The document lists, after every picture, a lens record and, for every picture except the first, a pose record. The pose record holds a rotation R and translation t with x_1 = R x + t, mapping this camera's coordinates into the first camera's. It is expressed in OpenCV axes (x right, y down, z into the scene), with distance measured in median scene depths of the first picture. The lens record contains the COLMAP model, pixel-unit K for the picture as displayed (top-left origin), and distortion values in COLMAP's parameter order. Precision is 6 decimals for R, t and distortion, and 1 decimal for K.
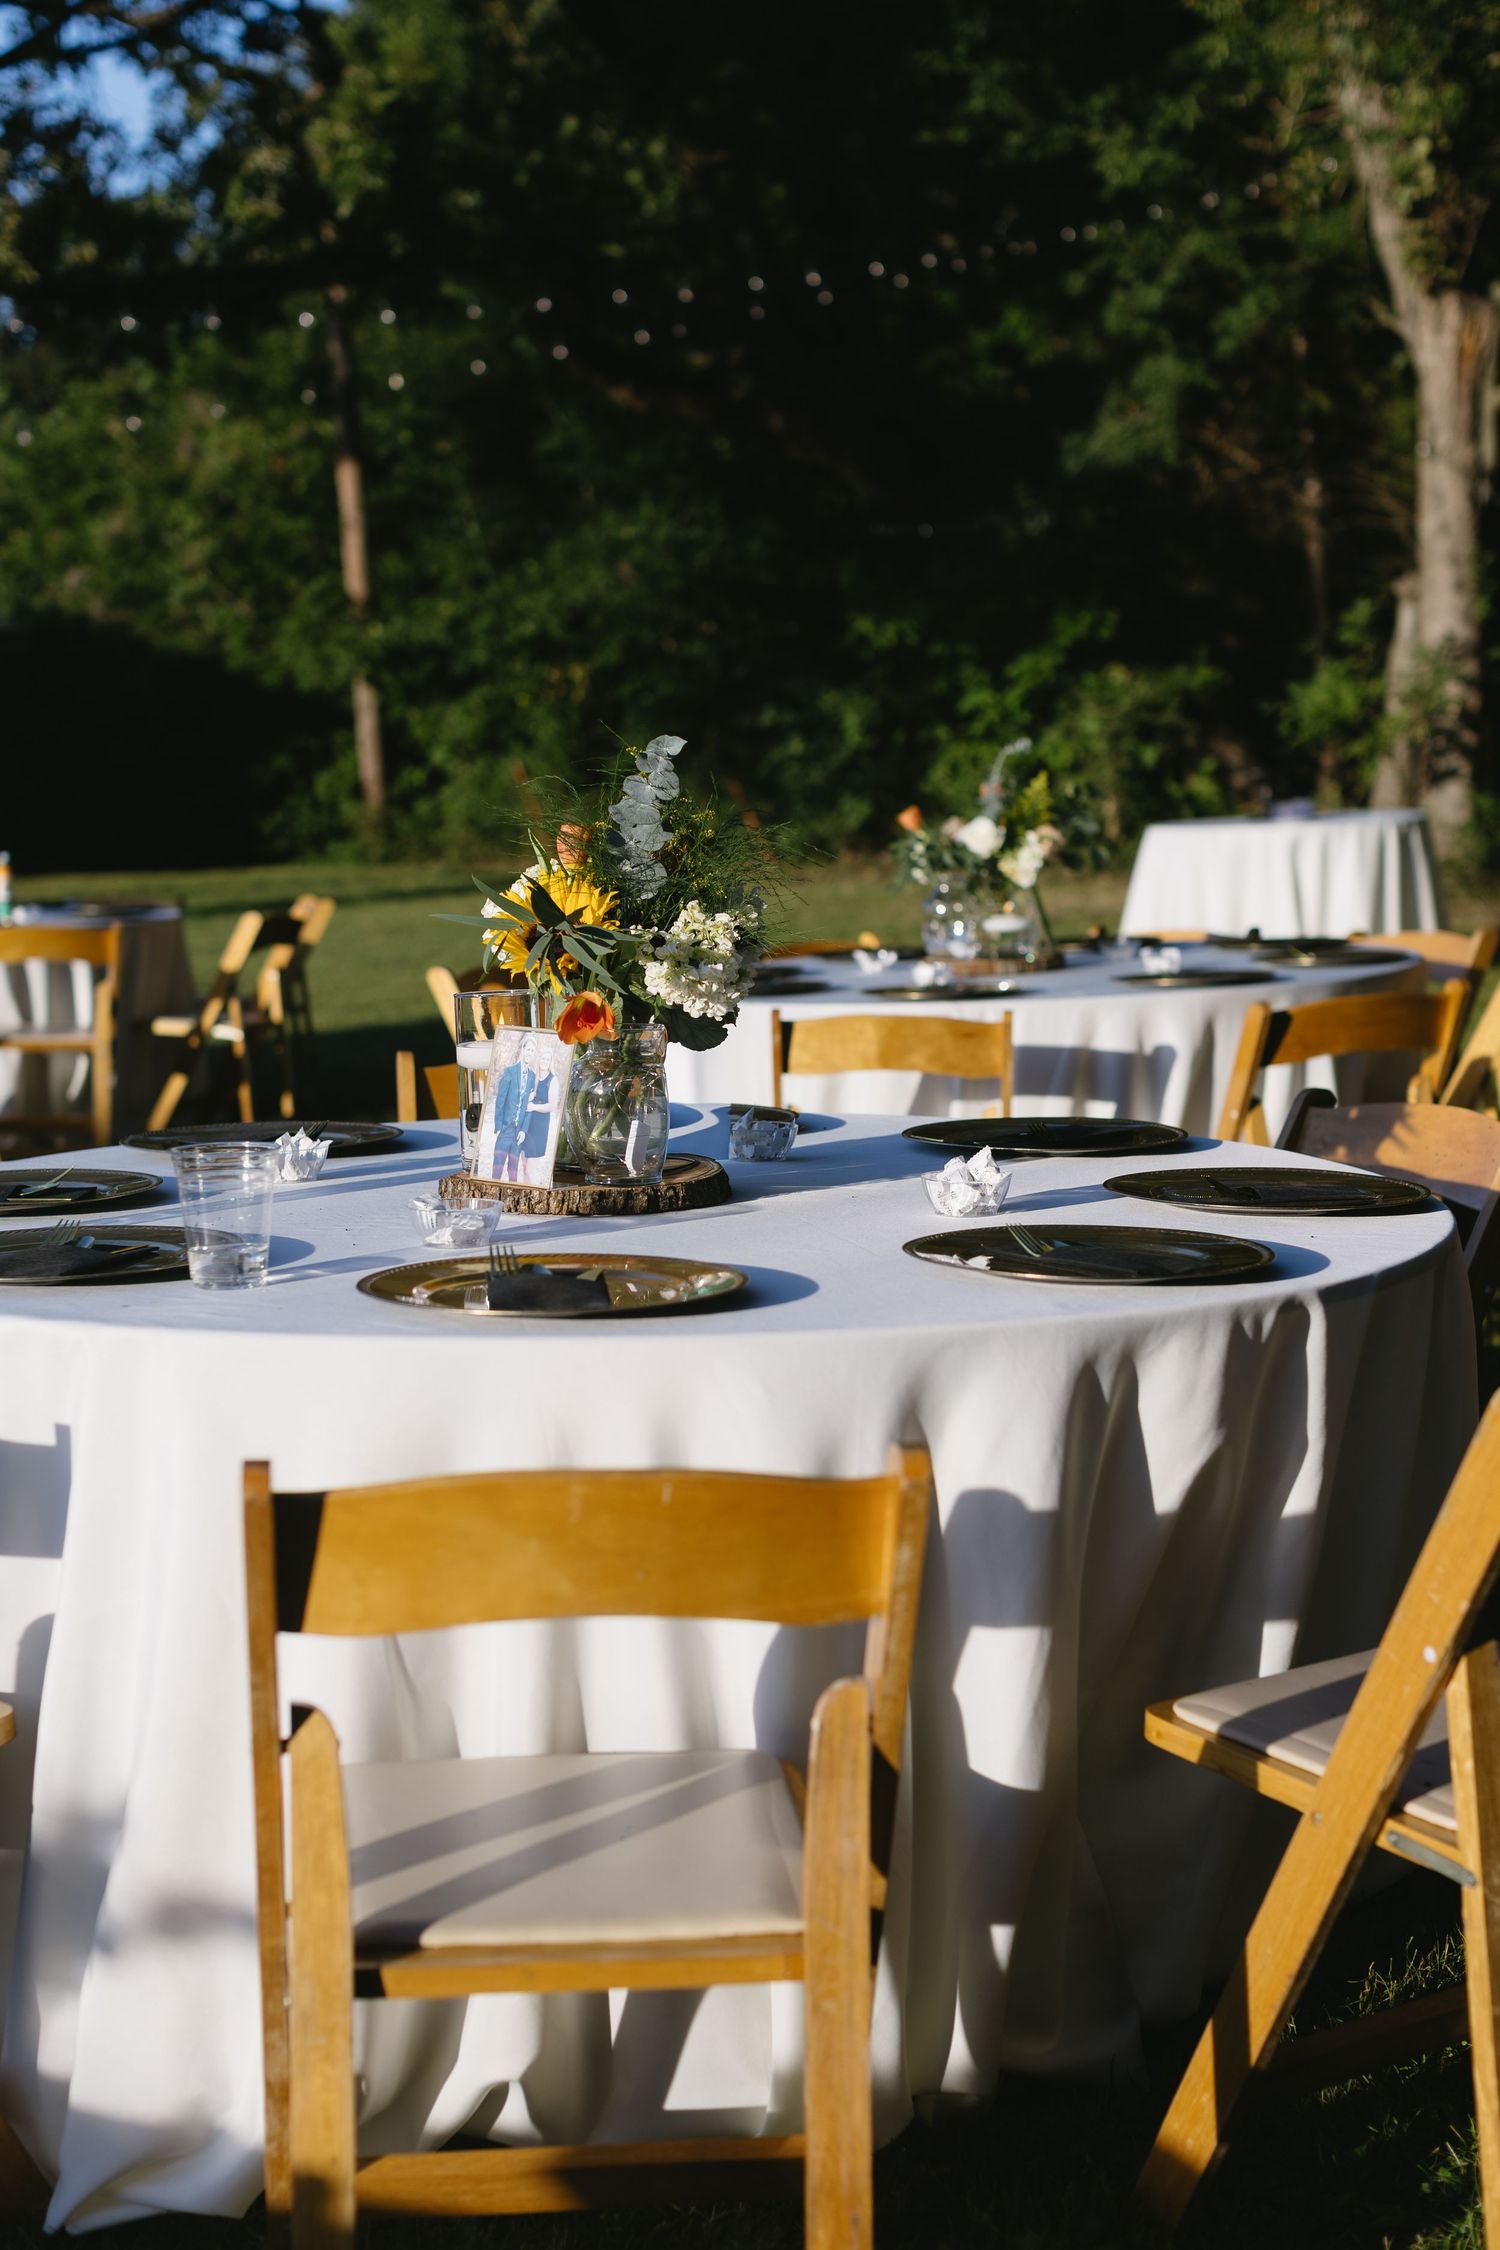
lens RADIAL K [[3347.9, 0, 750.0], [0, 3347.9, 1125.0], [0, 0, 1]] dist [0.021608, -0.020577]
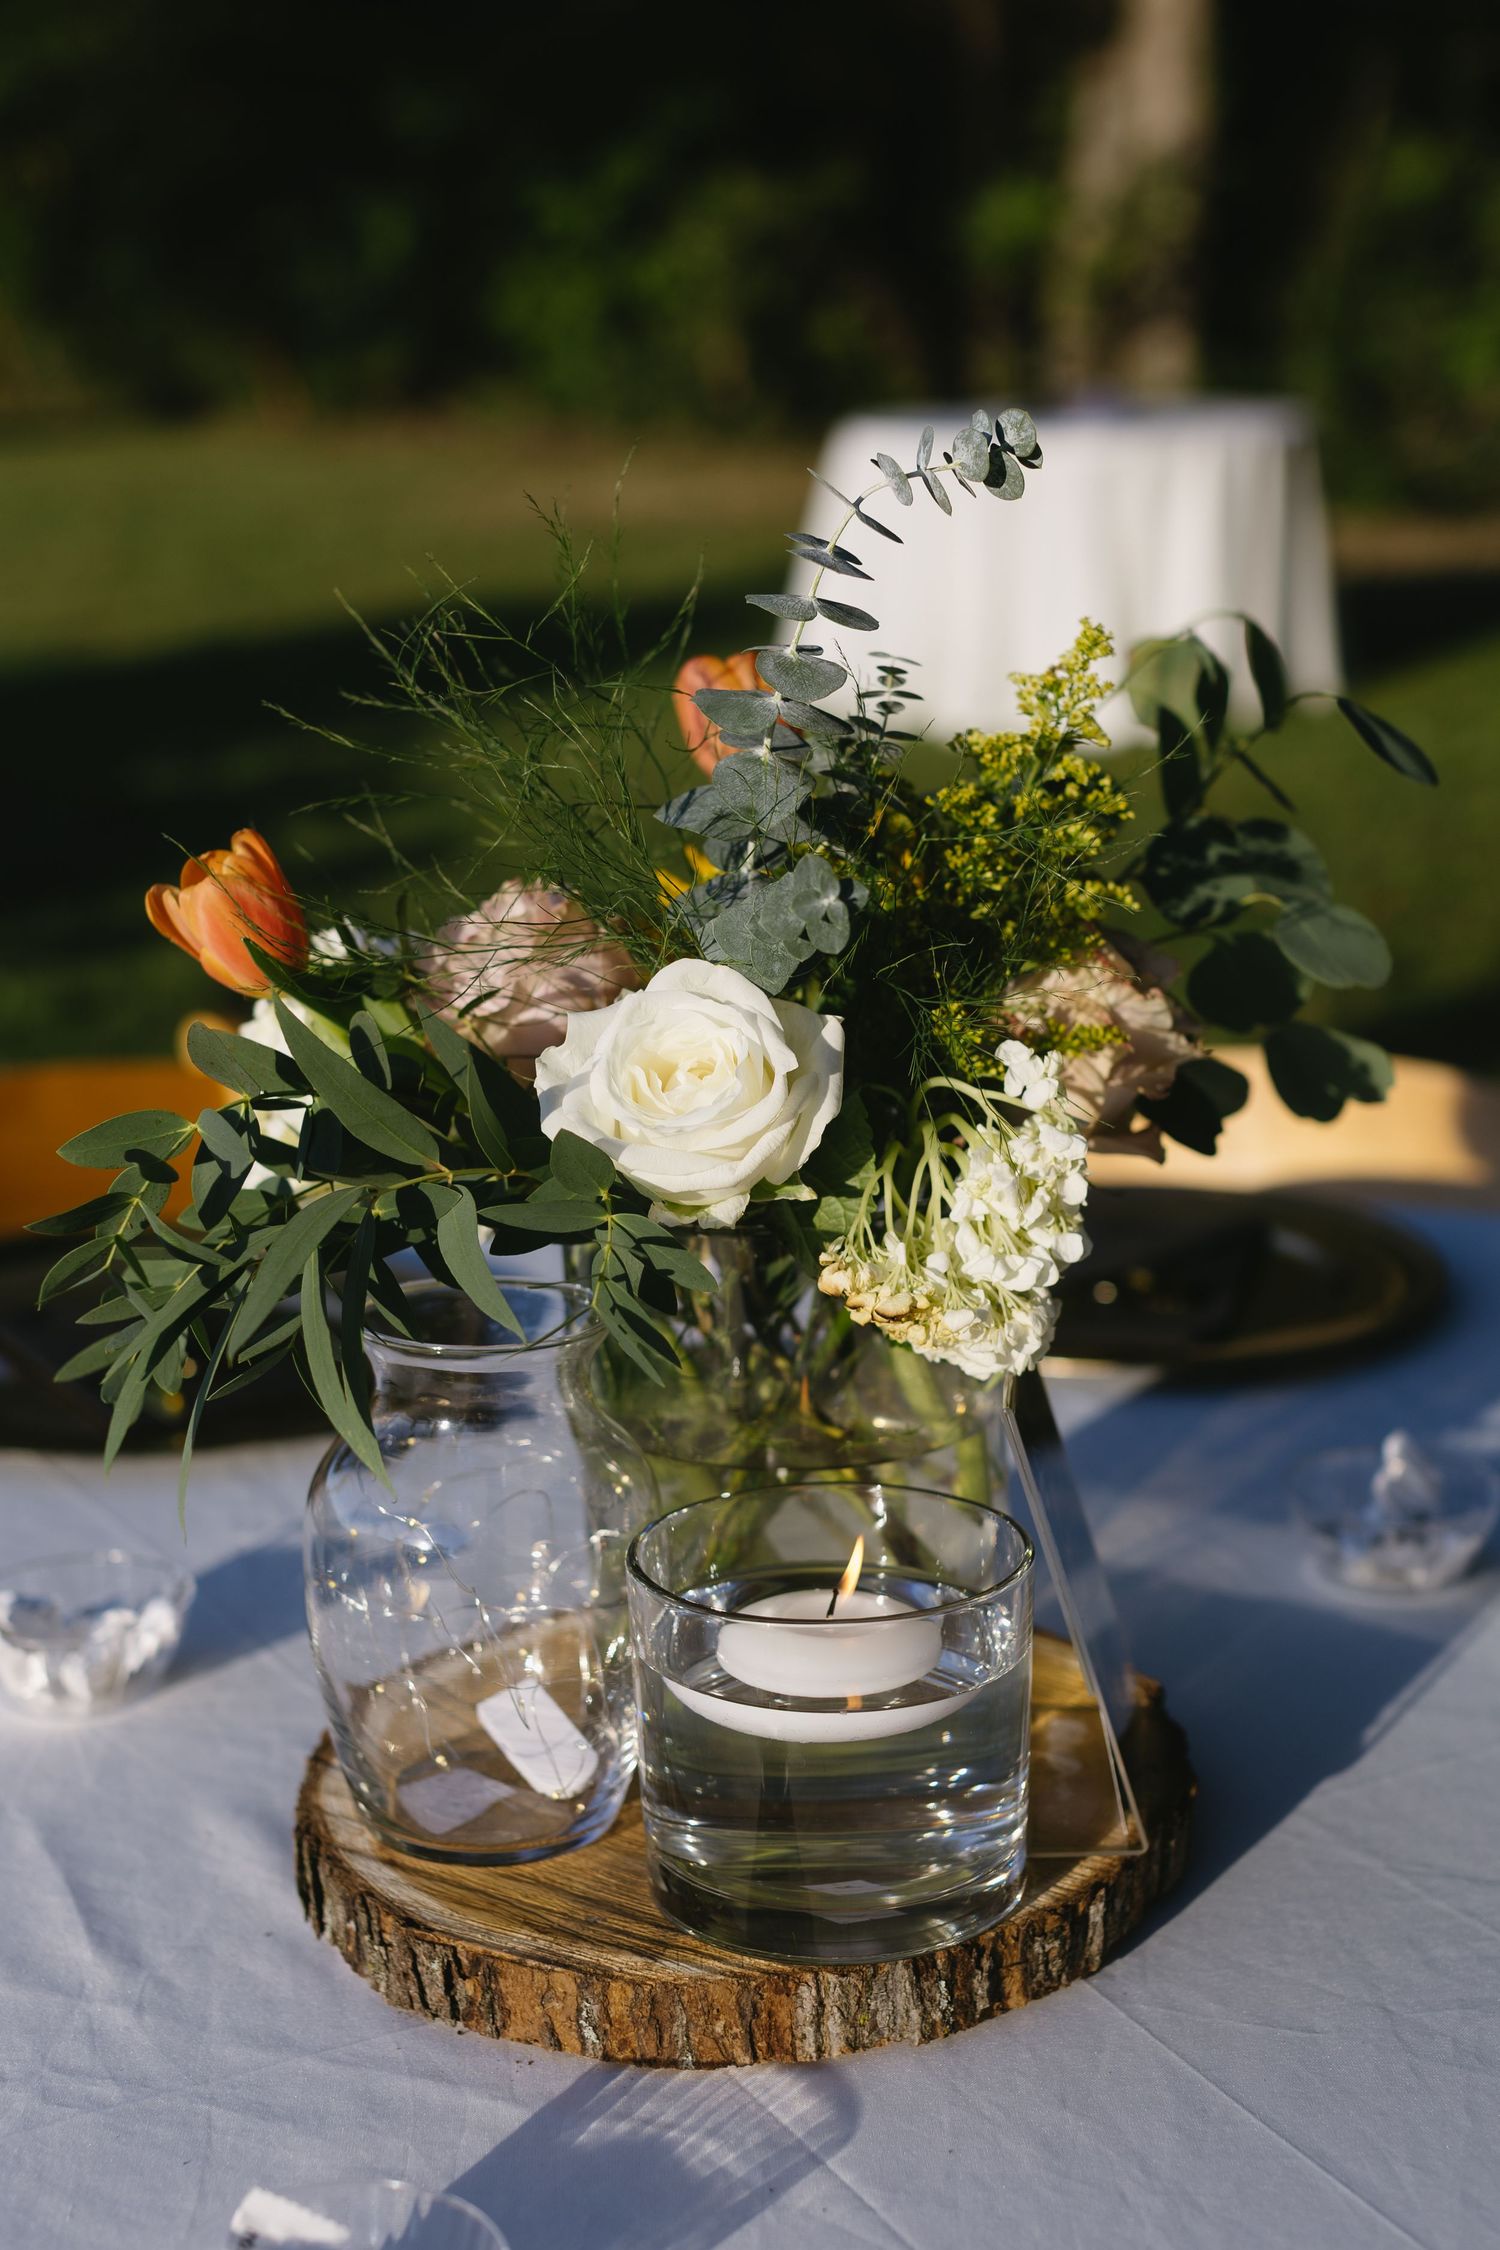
lens RADIAL K [[3212.2, 0, 759.4], [0, 3212.2, 1169.3], [0, 0, 1]] dist [0.017663, -0.000410]
pose [[0.991081, -0.009546, 0.132917, 0.012705], [-0.012000, 0.986986, 0.160357, -0.025093], [-0.132717, -0.160522, 0.978069, 0.206604]]
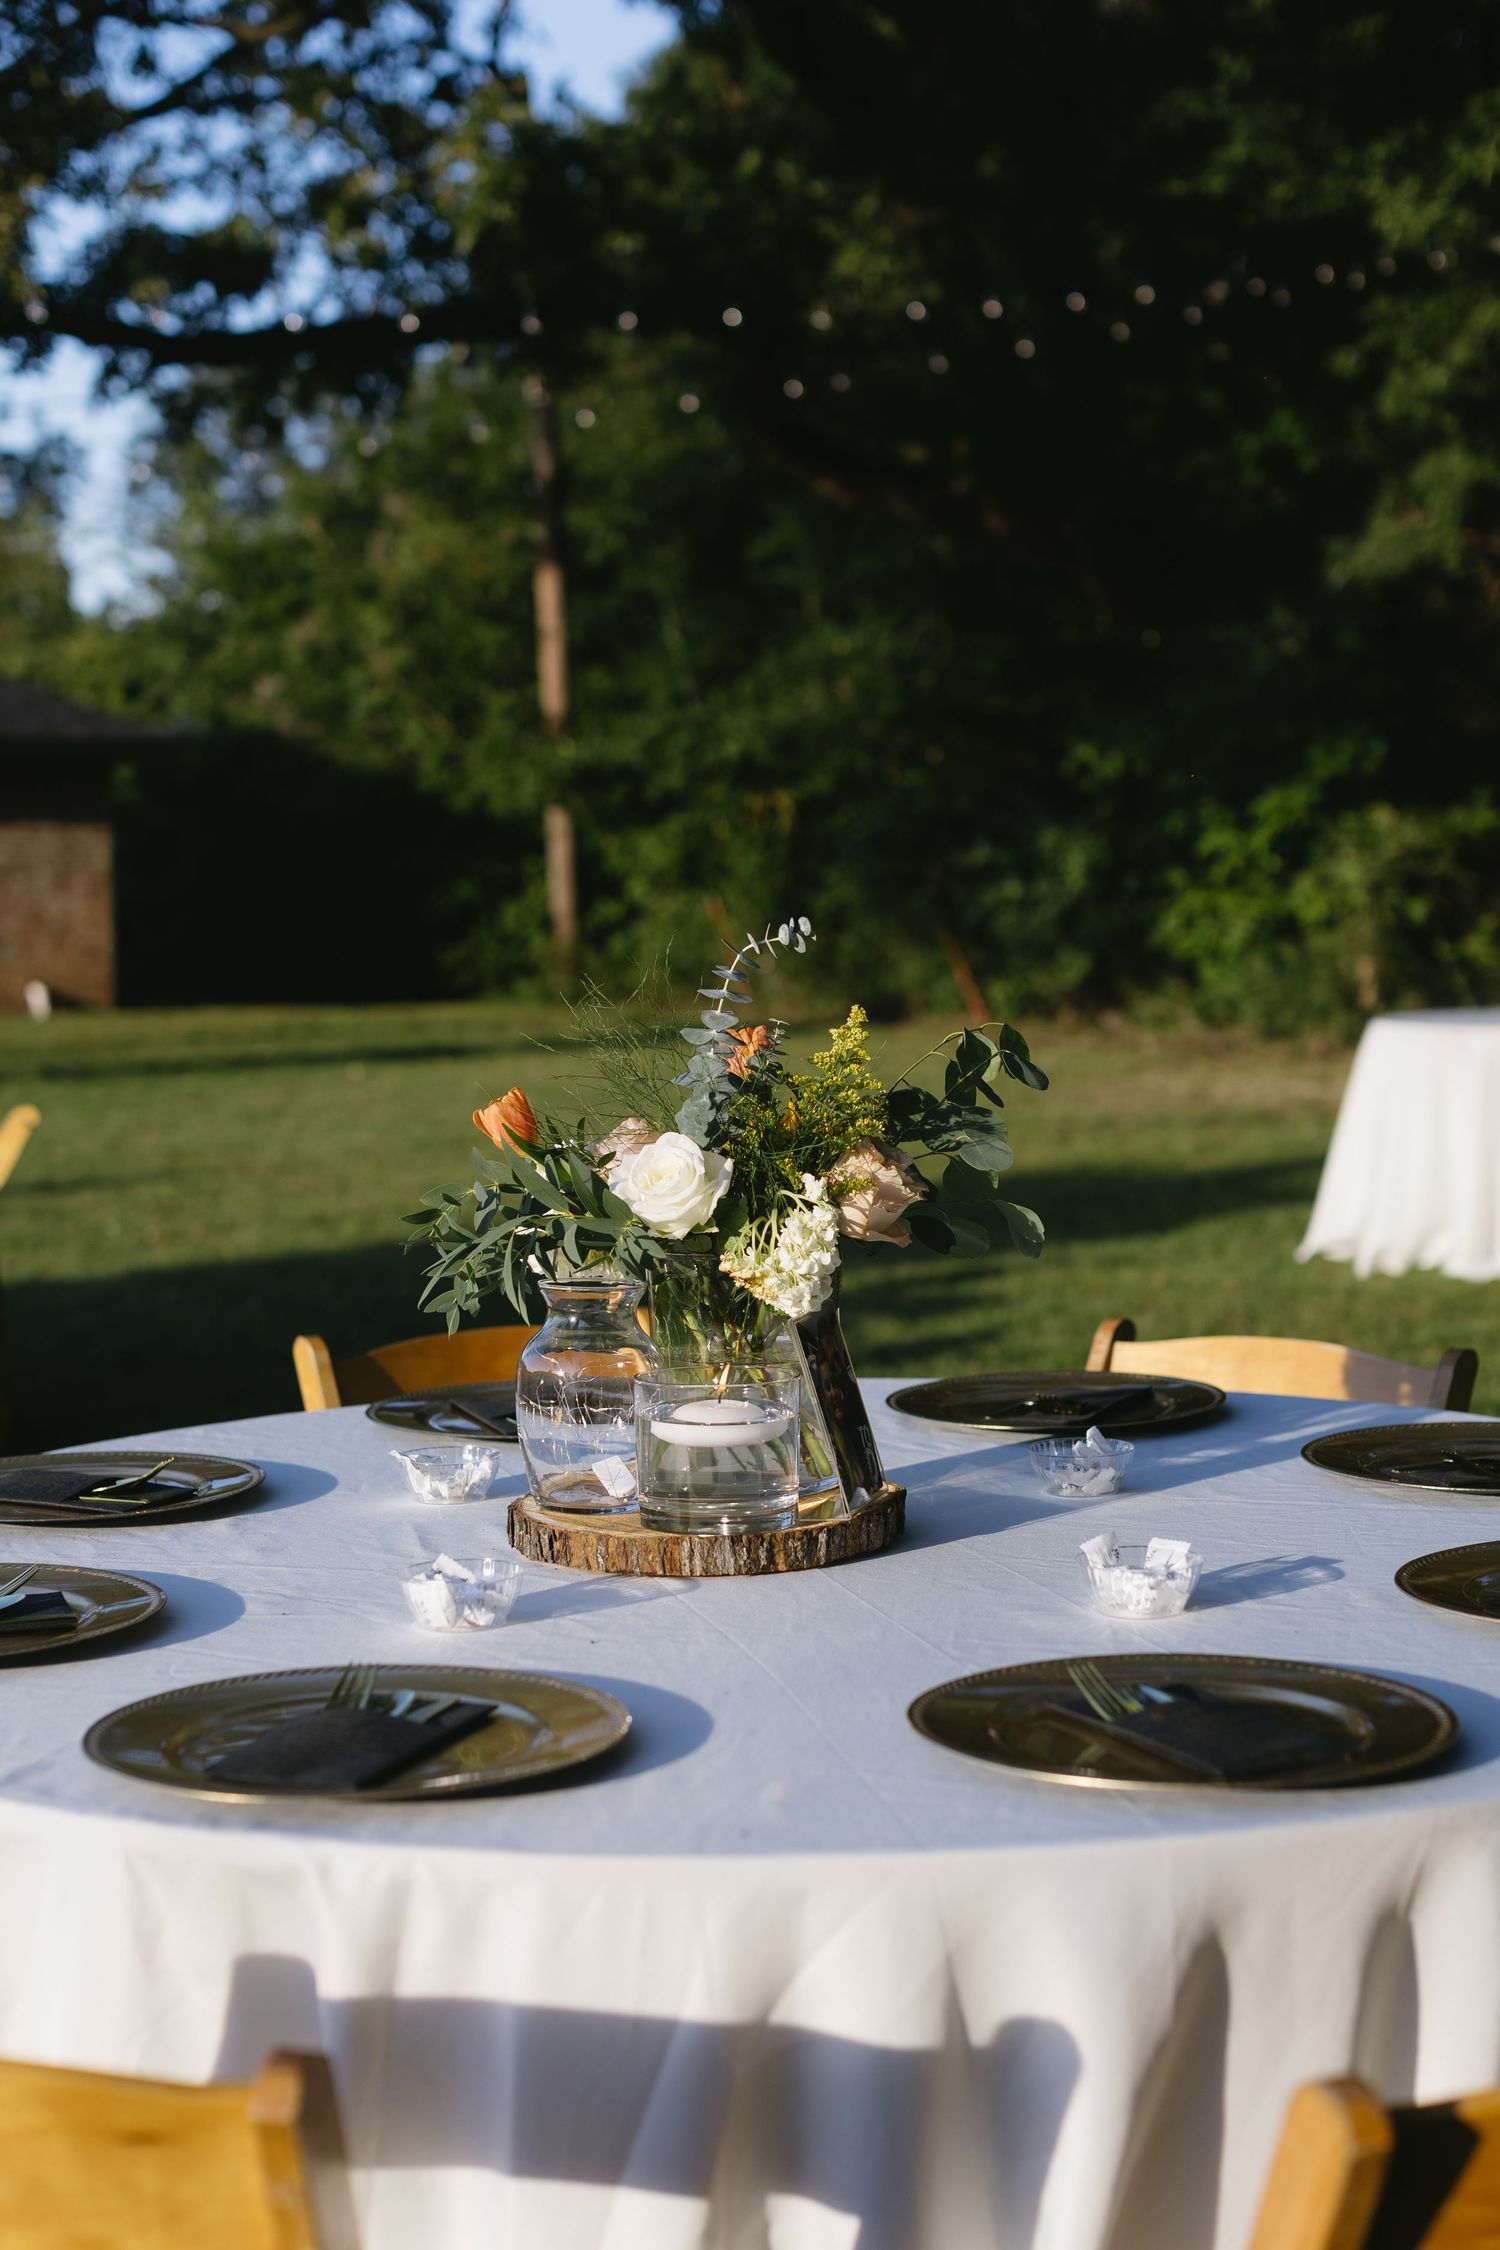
lens RADIAL K [[3212.2, 0, 759.4], [0, 3212.2, 1169.3], [0, 0, 1]] dist [0.017663, -0.000410]
pose [[0.995359, 0.034458, -0.089855, 0.026309], [-0.036514, 0.999105, -0.021340, -0.019217], [0.089039, 0.024522, 0.995726, 0.156808]]
